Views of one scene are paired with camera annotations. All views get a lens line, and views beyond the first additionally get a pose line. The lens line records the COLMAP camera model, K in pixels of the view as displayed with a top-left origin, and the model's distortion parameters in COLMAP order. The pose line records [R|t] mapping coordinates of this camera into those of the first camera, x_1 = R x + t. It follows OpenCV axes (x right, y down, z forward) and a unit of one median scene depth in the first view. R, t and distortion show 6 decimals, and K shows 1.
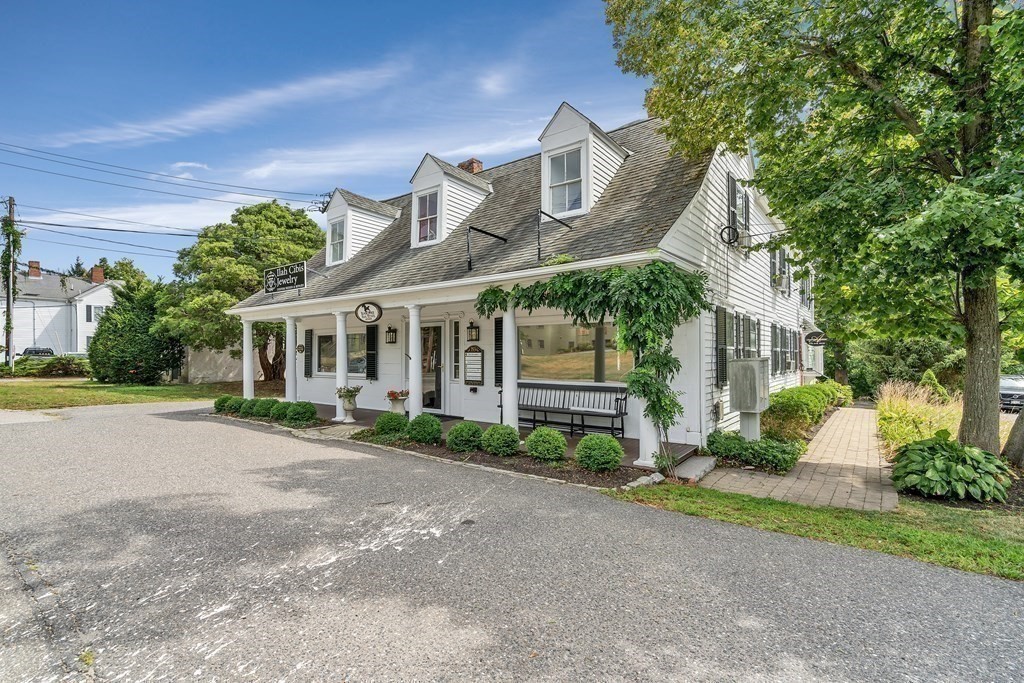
lens RADIAL K [[504.9, 0, 512.0], [0, 504.9, 341.5], [0, 0, 1]] dist [-0.001149, 0.000143]
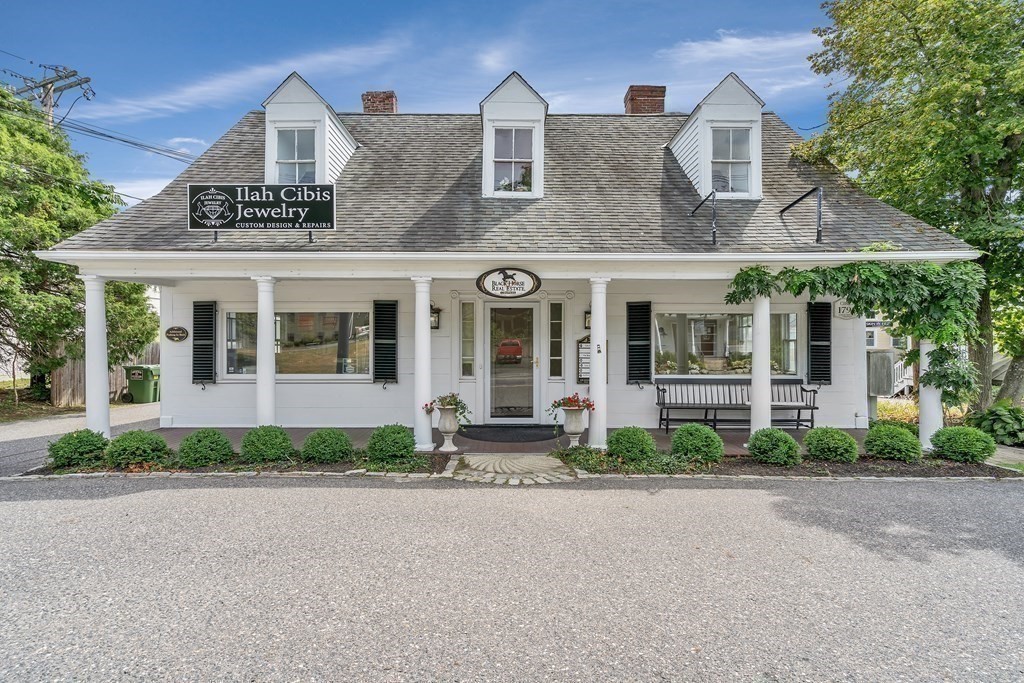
lens RADIAL K [[453.6, 0, 511.0], [0, 453.6, 352.9], [0, 0, 1]] dist [-0.001342, 0.000122]
pose [[0.786859, -0.006975, 0.617094, -0.579802], [-0.020541, 0.999086, 0.037484, 0.010886], [-0.616791, -0.042170, 0.785996, 0.464063]]
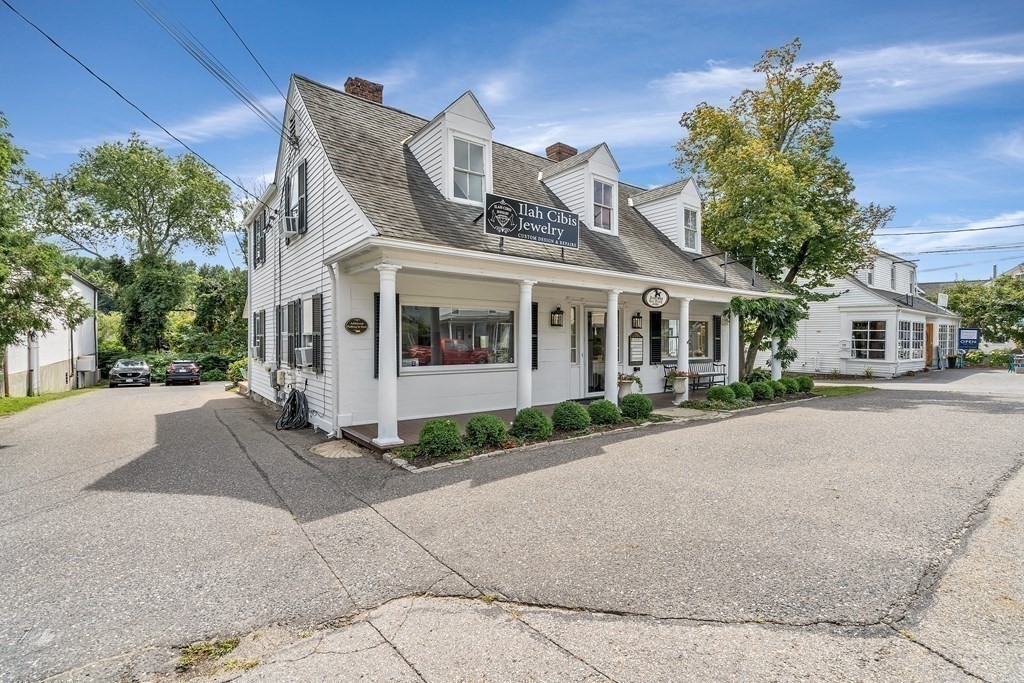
lens RADIAL K [[475.5, 0, 512.0], [0, 475.5, 341.5], [0, 0, 1]] dist [-0.002875, -0.000084]
pose [[0.234080, -0.003686, 0.972210, -1.131380], [-0.034036, 0.999349, 0.011983, 0.024586], [-0.971621, -0.035895, 0.233802, 0.936540]]
